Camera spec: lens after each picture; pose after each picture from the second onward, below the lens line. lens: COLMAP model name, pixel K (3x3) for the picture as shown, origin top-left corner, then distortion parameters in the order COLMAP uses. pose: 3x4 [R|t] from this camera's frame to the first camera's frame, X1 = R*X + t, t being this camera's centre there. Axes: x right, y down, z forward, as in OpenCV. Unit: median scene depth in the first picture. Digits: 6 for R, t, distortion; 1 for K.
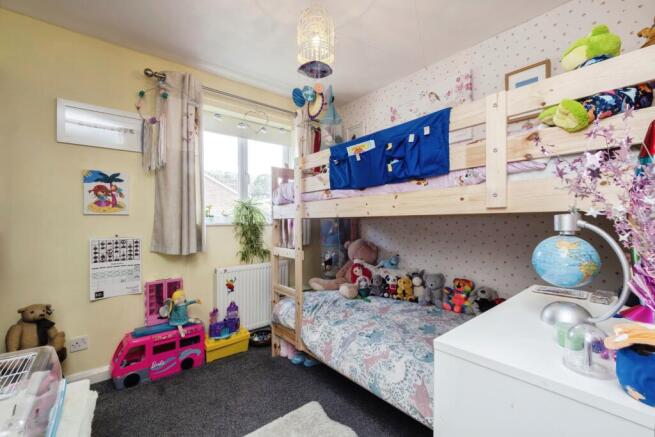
lens RADIAL K [[281.1, 0, 329.9], [0, 281.1, 226.1], [0, 0, 1]] dist [-0.000628, -0.000125]
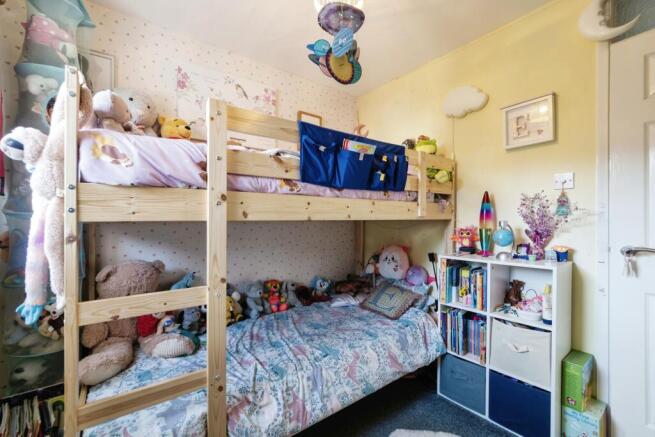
lens RADIAL K [[281.1, 0, 329.9], [0, 281.1, 226.1], [0, 0, 1]] dist [-0.000628, -0.000125]
pose [[0.044501, -0.004012, 0.999001, -0.741838], [0.030095, 0.999543, 0.002674, -0.015431], [-0.998556, 0.029946, 0.044602, 0.931854]]
